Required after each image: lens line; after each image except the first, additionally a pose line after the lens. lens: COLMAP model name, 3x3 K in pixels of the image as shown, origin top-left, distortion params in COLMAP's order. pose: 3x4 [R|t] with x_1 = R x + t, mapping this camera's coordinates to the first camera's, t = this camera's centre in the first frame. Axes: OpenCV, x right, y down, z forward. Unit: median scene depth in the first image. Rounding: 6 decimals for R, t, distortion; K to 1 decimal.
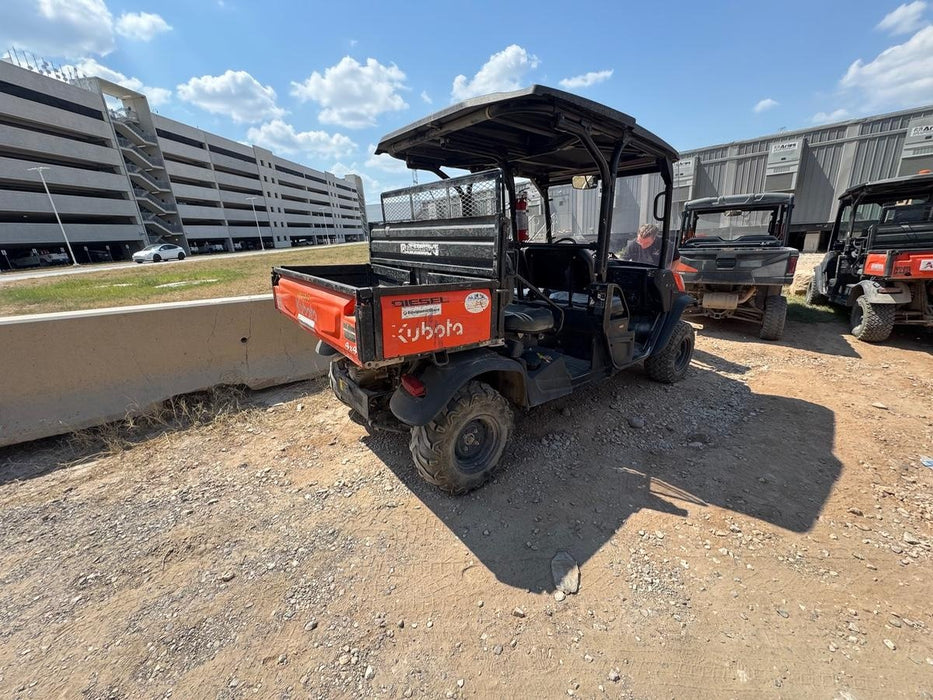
lens RADIAL K [[371.0, 0, 466.7], [0, 371.0, 354.1], [0, 0, 1]] dist [-0.001764, -0.000141]
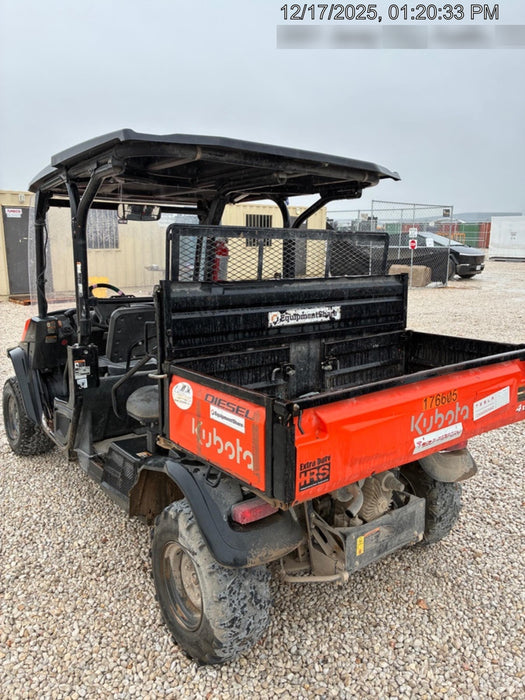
lens RADIAL K [[529.5, 0, 262.5], [0, 529.5, 350.0], [0, 0, 1]] dist [0.002408, 0.000268]
pose [[-0.005333, -0.191183, 0.981540, -1.193837], [0.288996, 0.939375, 0.184540, -0.448811], [-0.957315, 0.284645, 0.050241, 1.079803]]
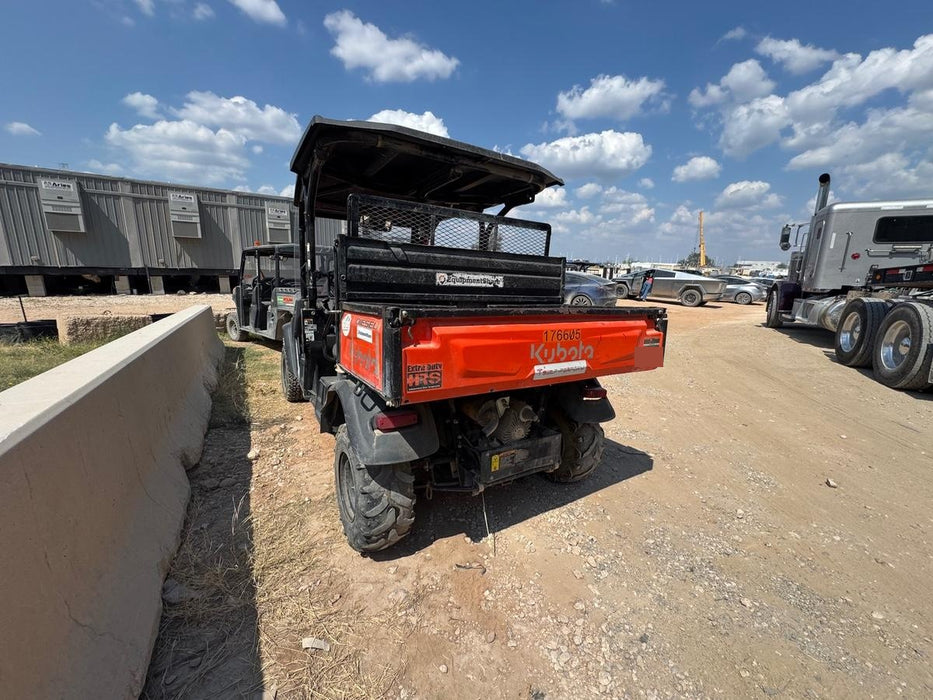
lens RADIAL K [[371.0, 0, 466.7], [0, 371.0, 354.1], [0, 0, 1]] dist [-0.001764, -0.000141]
pose [[0.113814, -0.164923, 0.979718, -1.069891], [0.270884, 0.953914, 0.129111, -0.238923], [-0.955860, 0.250696, 0.153243, 0.945303]]
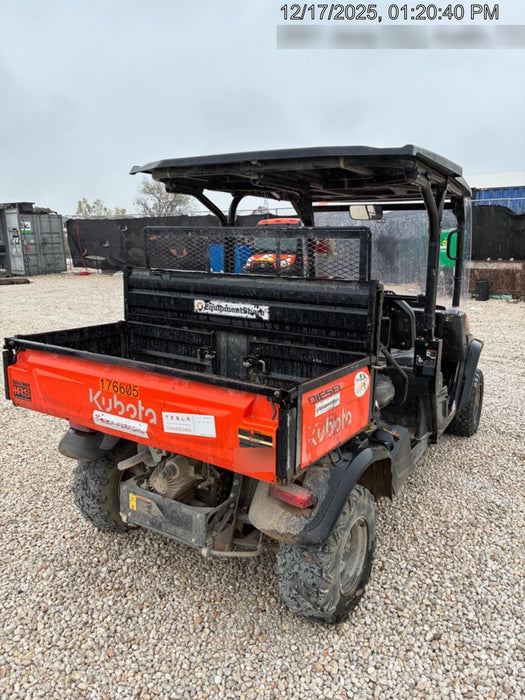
lens RADIAL K [[527.9, 0, 271.0], [0, 527.9, 354.2], [0, 0, 1]] dist [0.047023, -0.000407]
pose [[0.941956, -0.060829, 0.330179, -0.432151], [0.088572, 0.993633, -0.069624, -0.108261], [-0.323842, 0.094828, 0.941347, -0.058275]]
